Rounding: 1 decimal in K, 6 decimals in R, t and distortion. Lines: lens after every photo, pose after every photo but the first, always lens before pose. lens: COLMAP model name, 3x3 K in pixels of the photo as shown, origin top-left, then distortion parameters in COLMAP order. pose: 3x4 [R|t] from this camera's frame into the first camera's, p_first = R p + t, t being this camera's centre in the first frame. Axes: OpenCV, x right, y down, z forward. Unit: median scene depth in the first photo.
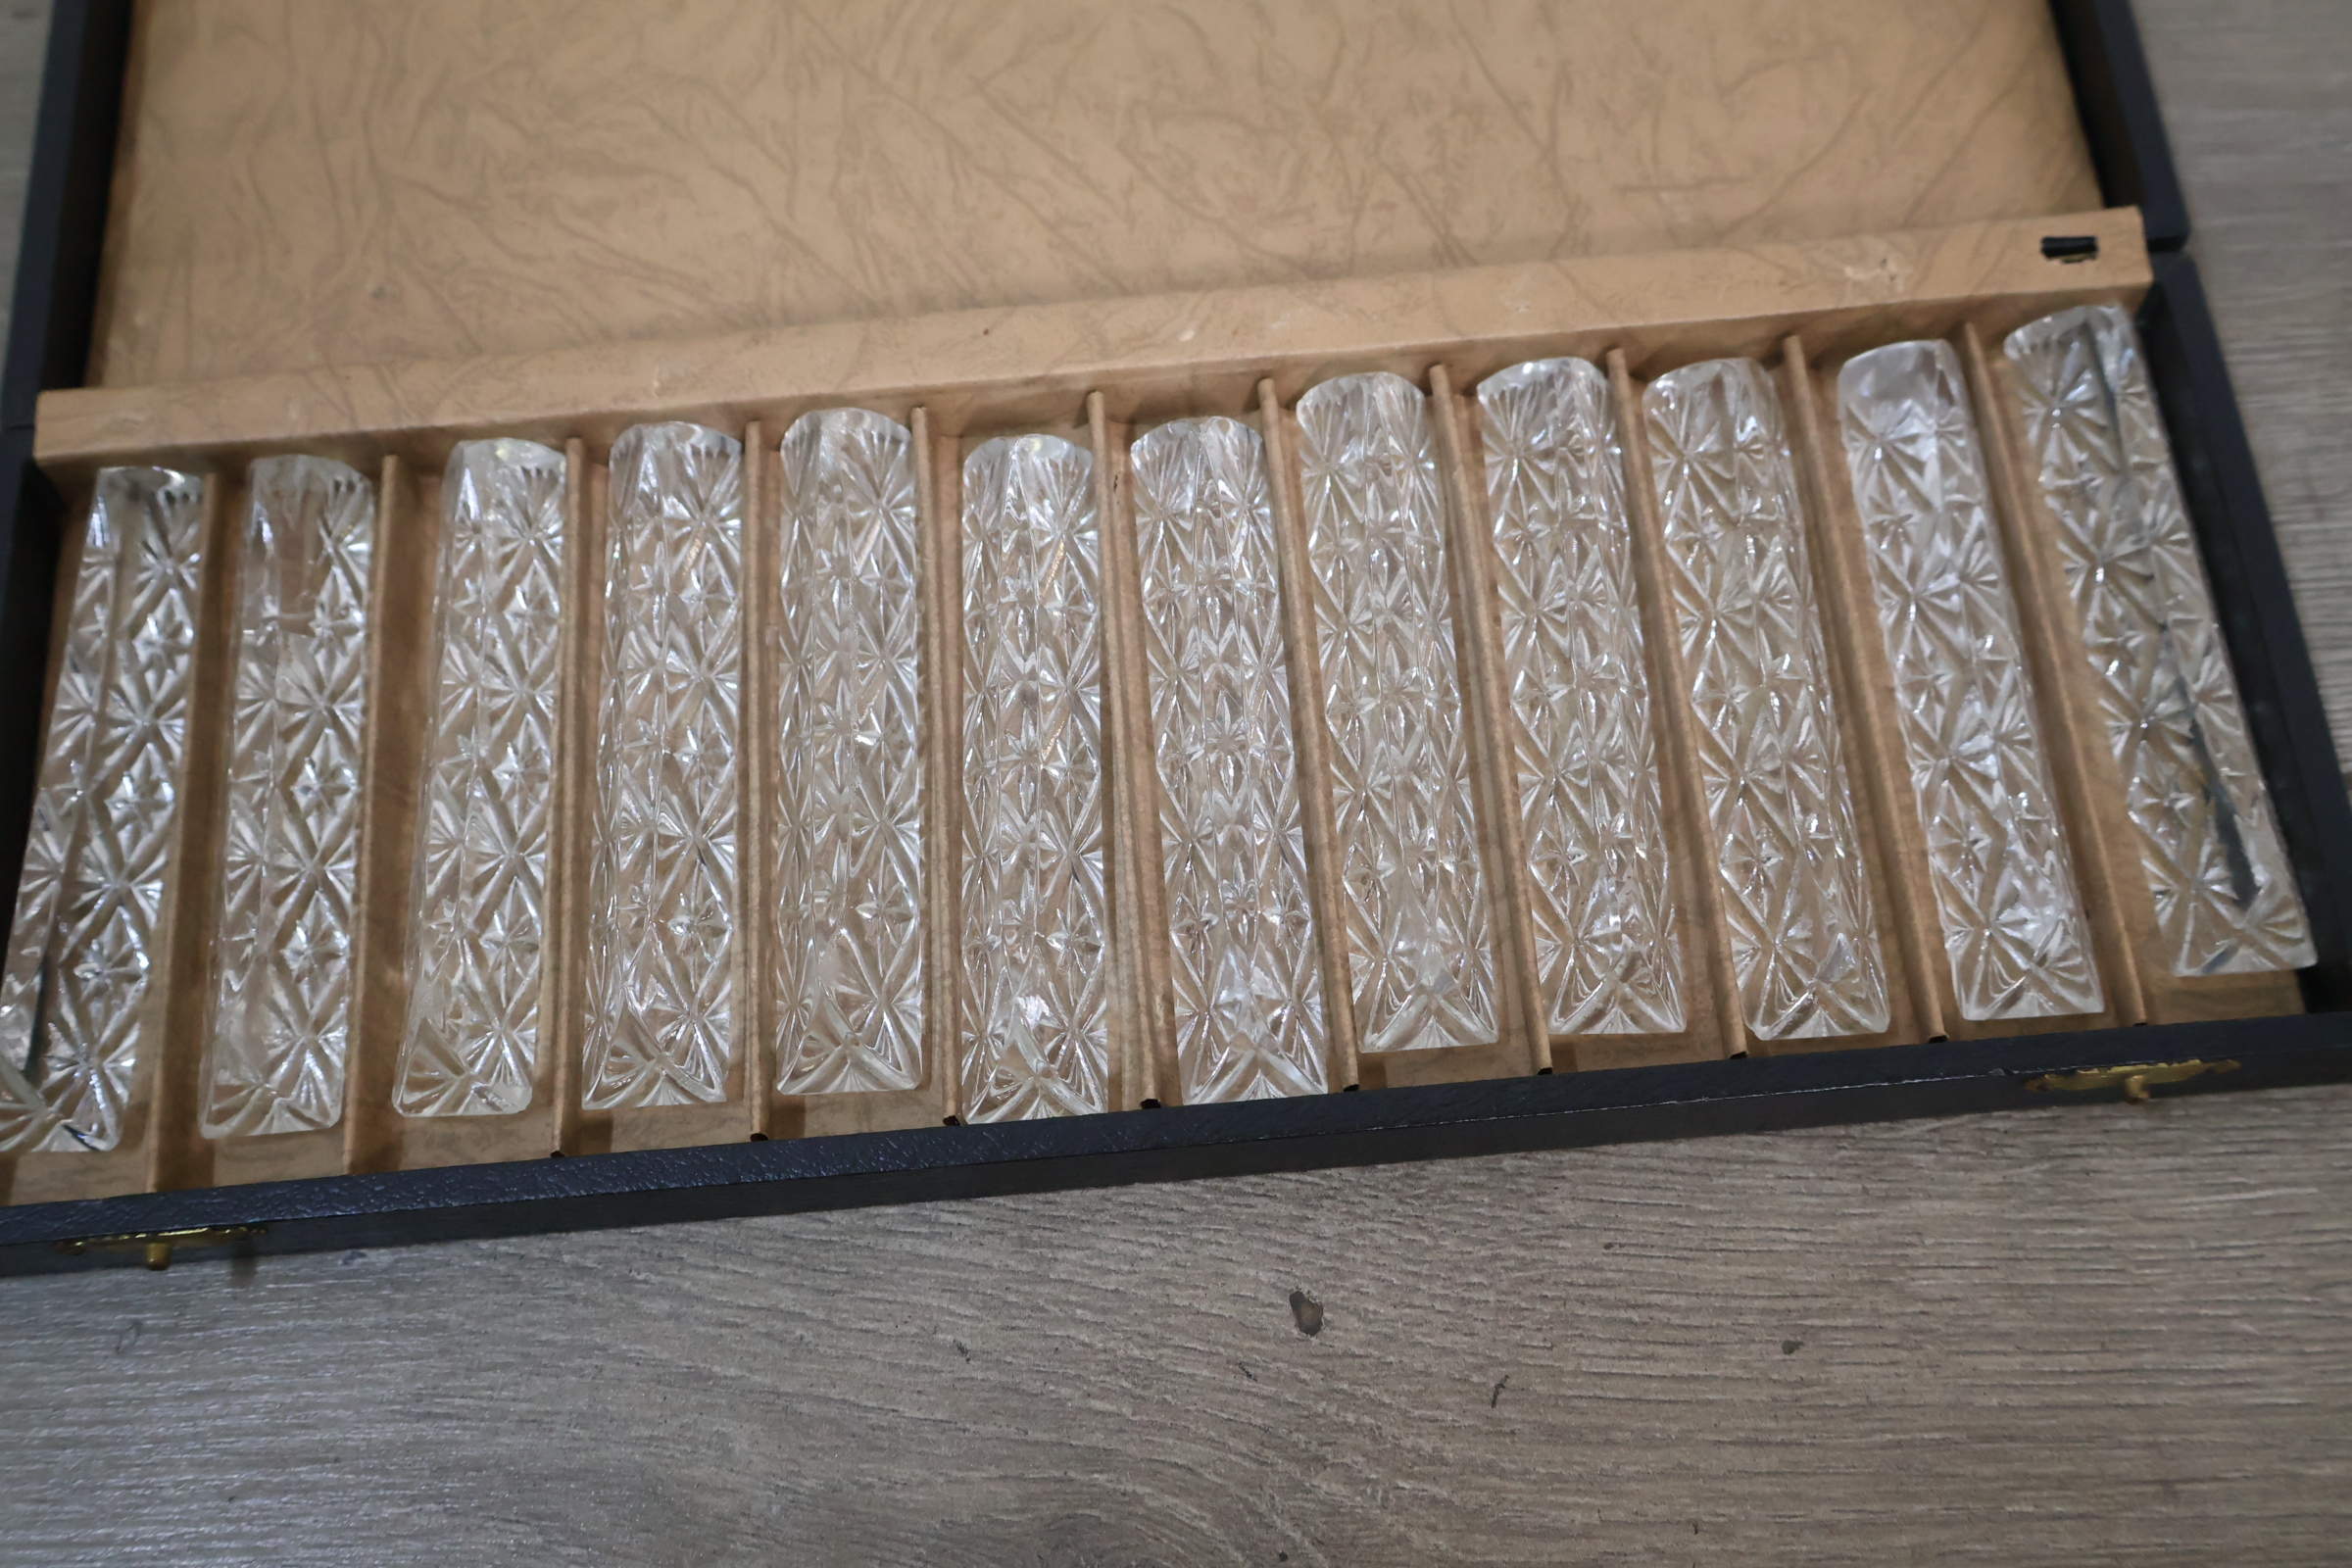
lens RADIAL K [[2554.0, 0, 1146.6], [0, 2554.0, 737.8], [0, 0, 1]] dist [0.018748, 0.000000]
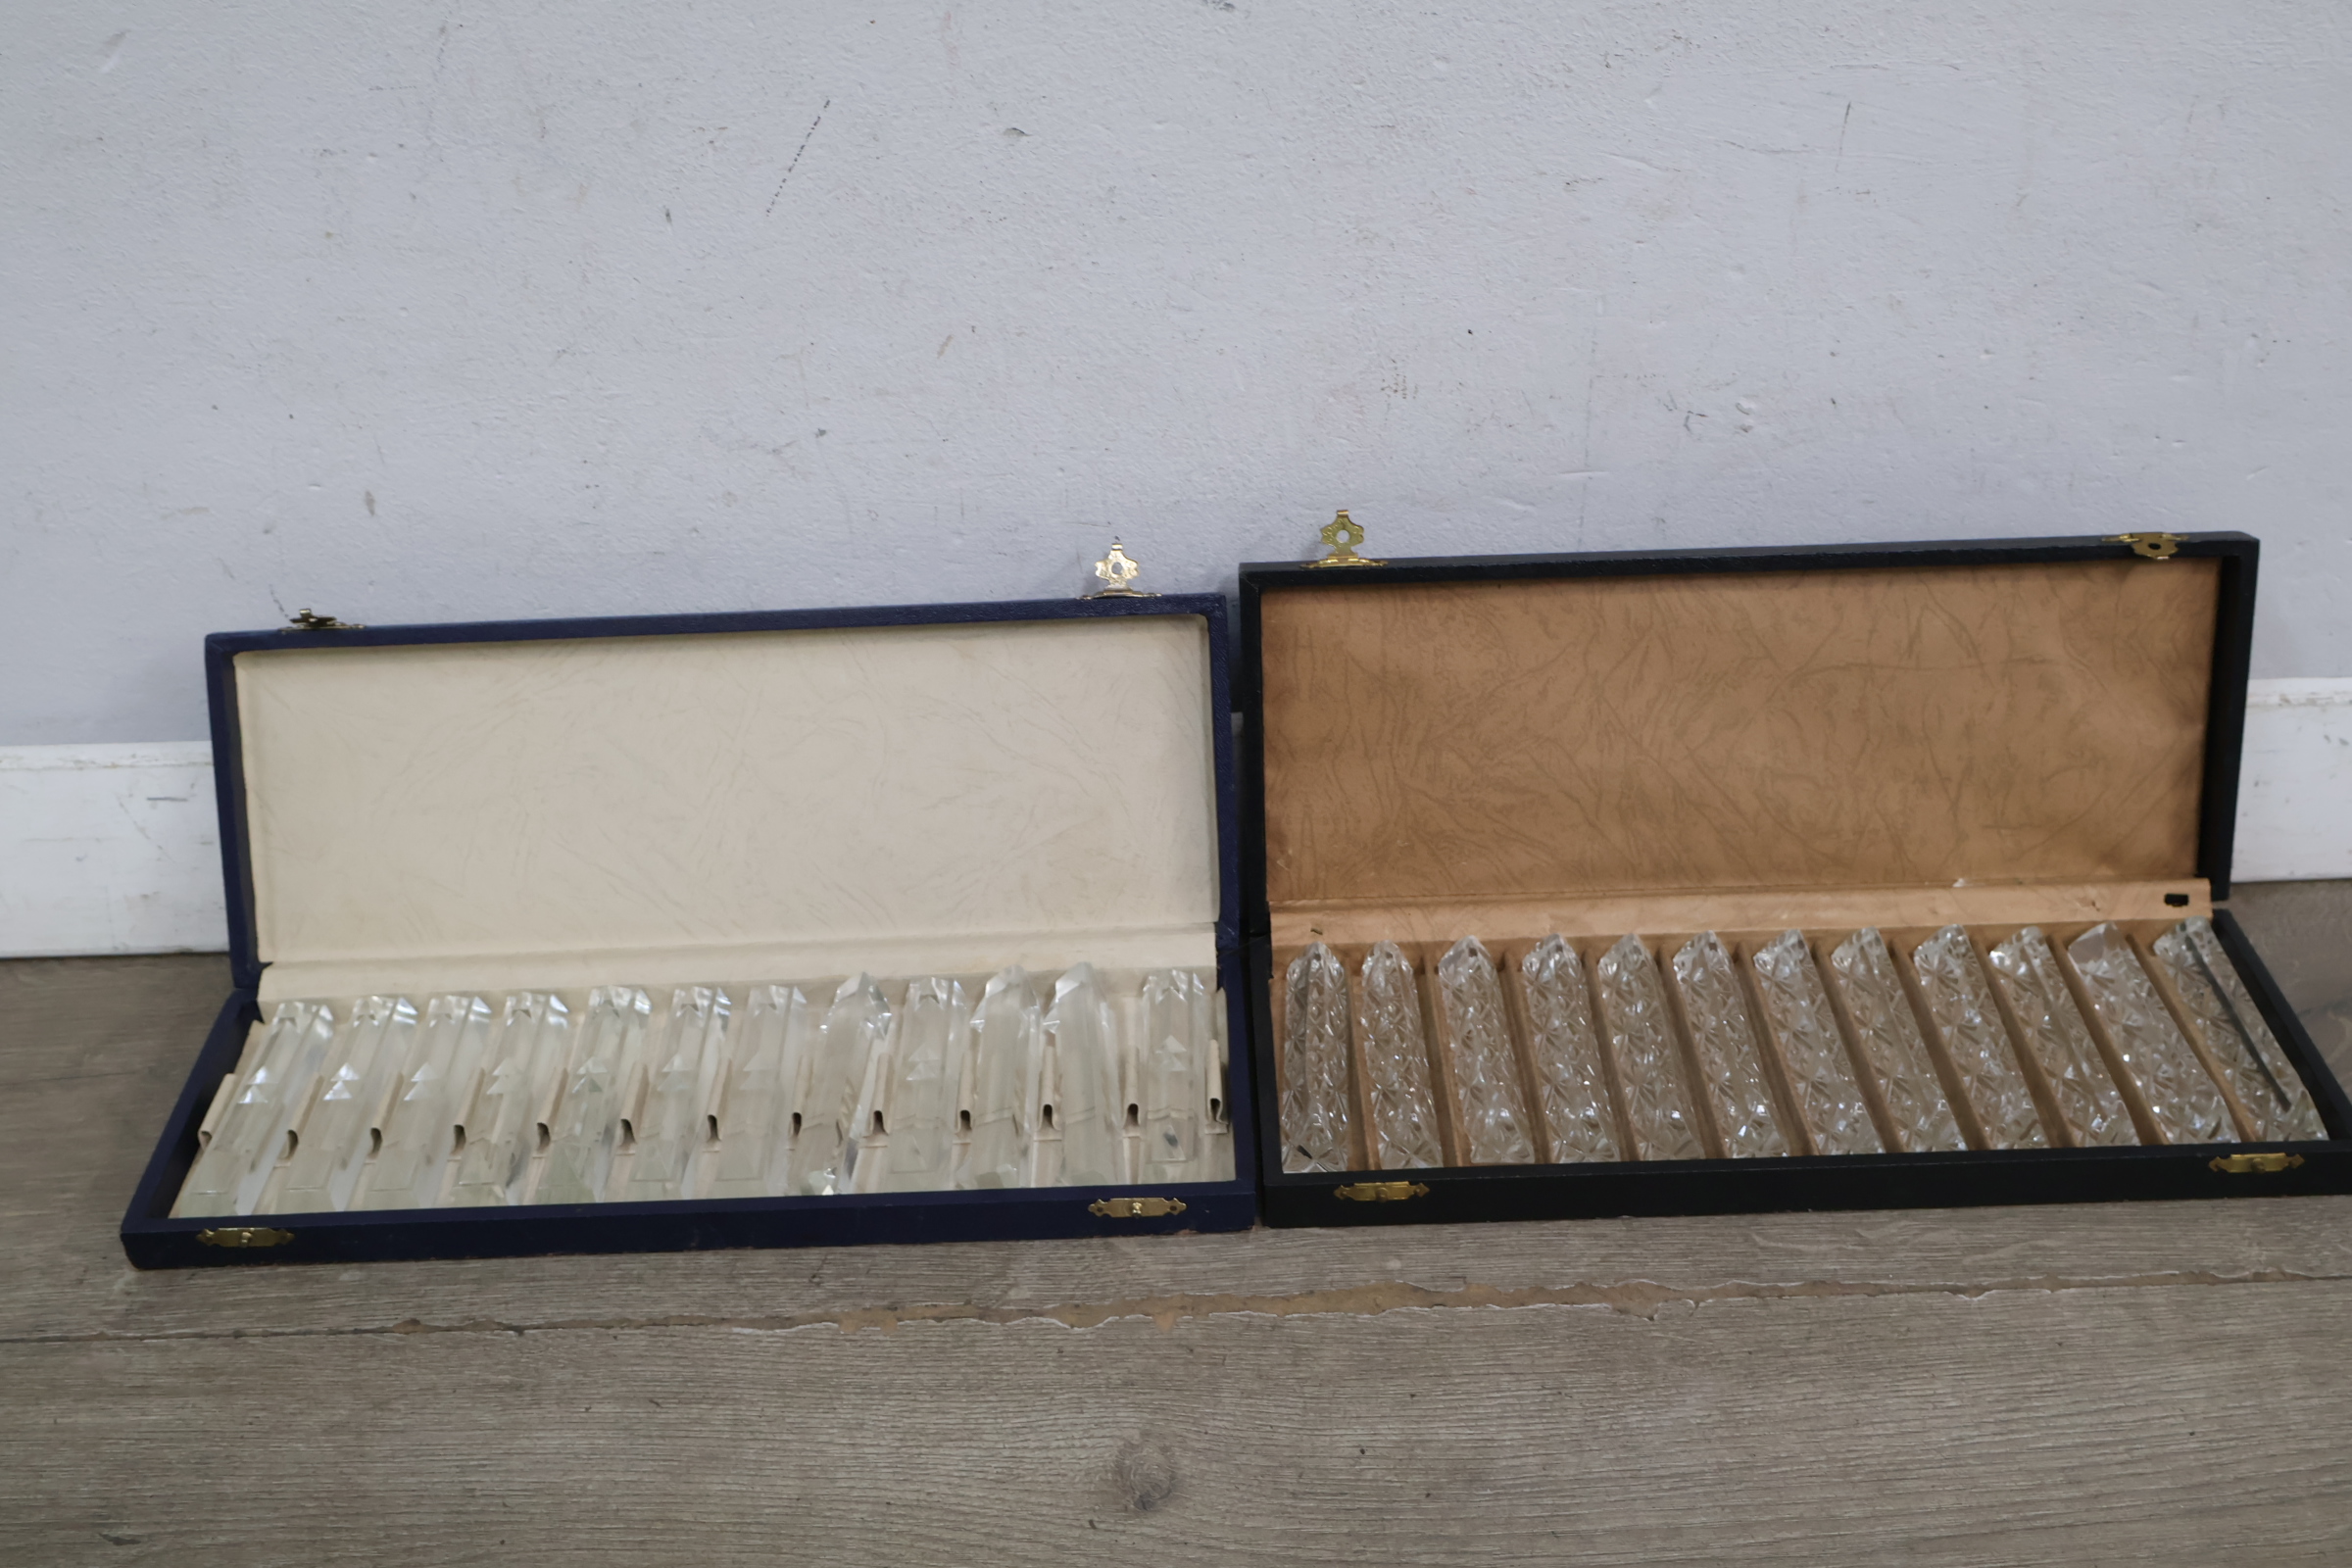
lens RADIAL K [[2554.0, 0, 1178.5], [0, 2554.0, 769.3], [0, 0, 1]] dist [0.018748, 0.000000]
pose [[0.998250, 0.018066, 0.056313, -0.602235], [-0.050232, 0.761557, 0.646148, -1.578147], [-0.031212, -0.647846, 0.761132, -0.578688]]
